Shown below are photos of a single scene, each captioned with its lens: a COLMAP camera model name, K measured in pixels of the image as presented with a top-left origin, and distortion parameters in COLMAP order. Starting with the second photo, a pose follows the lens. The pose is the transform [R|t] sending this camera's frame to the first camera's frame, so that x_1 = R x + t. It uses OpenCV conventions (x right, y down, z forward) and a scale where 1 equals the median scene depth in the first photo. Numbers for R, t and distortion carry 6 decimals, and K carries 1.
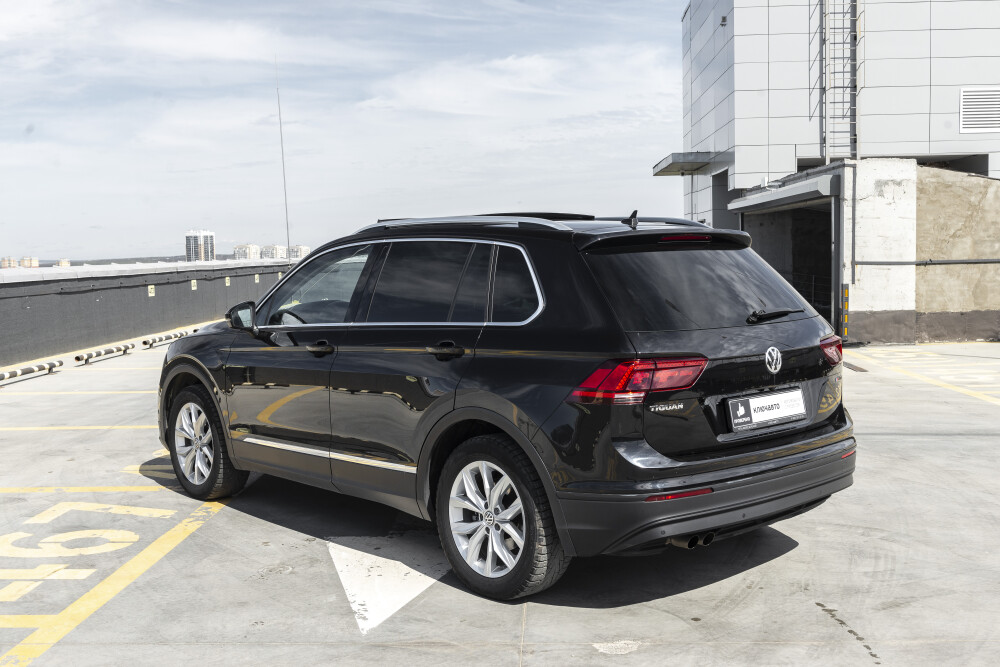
lens RADIAL K [[1132.1, 0, 519.4], [0, 1132.1, 346.6], [0, 0, 1]] dist [-0.015923, -0.023522]
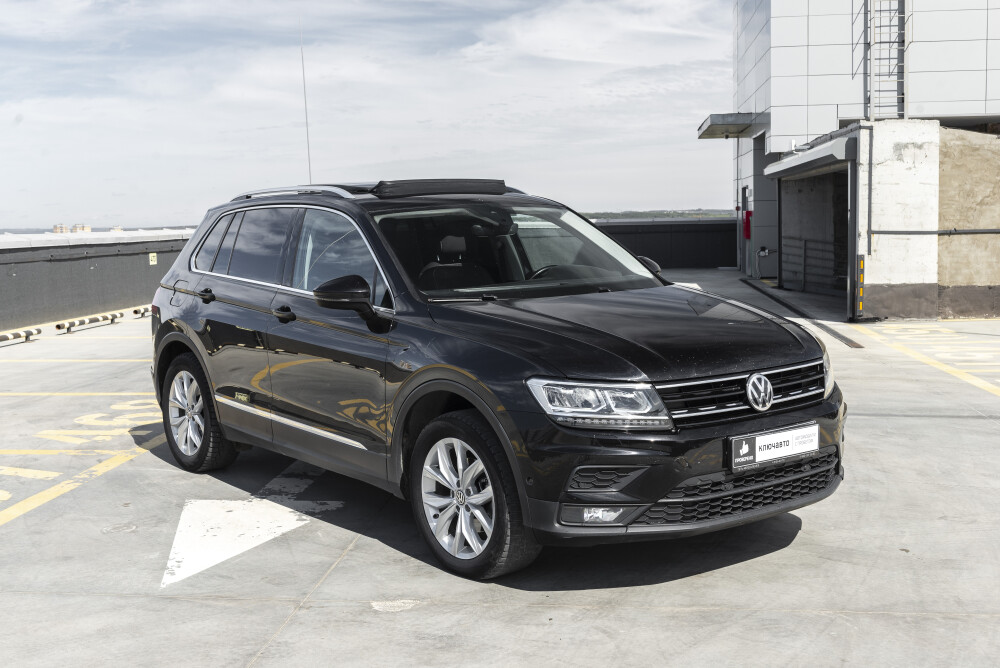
lens RADIAL K [[1213.6, 0, 500.0], [0, 1213.6, 334.0], [0, 0, 1]] dist [-0.011480, -0.008389]
pose [[0.996929, 0.009806, -0.077694, 0.069630], [-0.009034, 0.999906, 0.010287, 0.002341], [0.077788, -0.009553, 0.996924, -0.021116]]
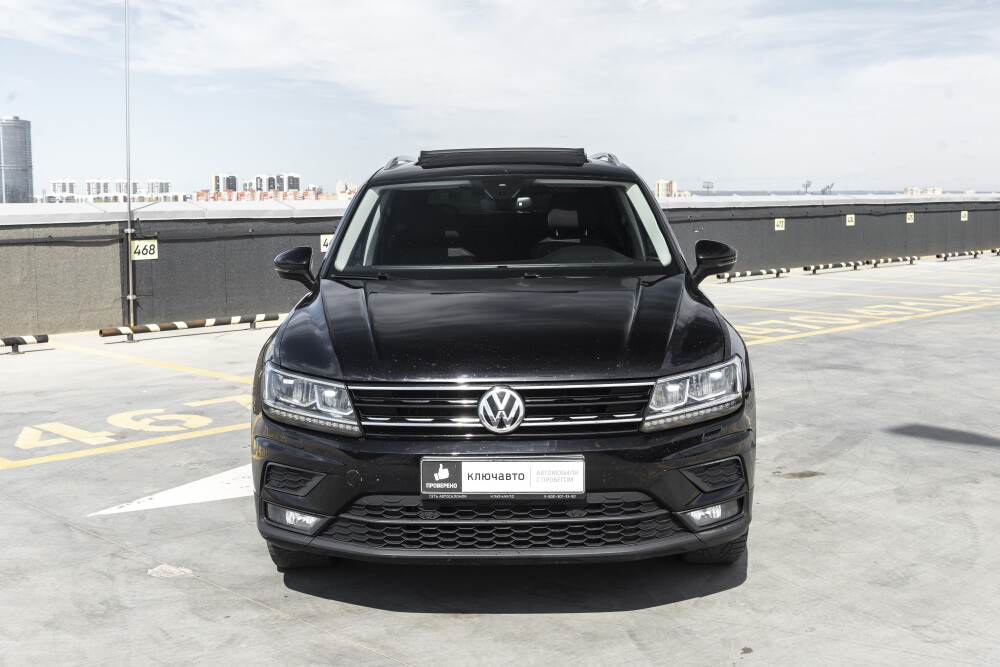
lens RADIAL K [[1225.9, 0, 500.0], [0, 1225.9, 333.5], [0, 0, 1]] dist [0.004632, 0.002798]
pose [[0.731715, 0.096412, -0.674757, 0.276077], [-0.070007, 0.995341, 0.066301, -0.012622], [0.678006, -0.001275, 0.735056, 0.099365]]
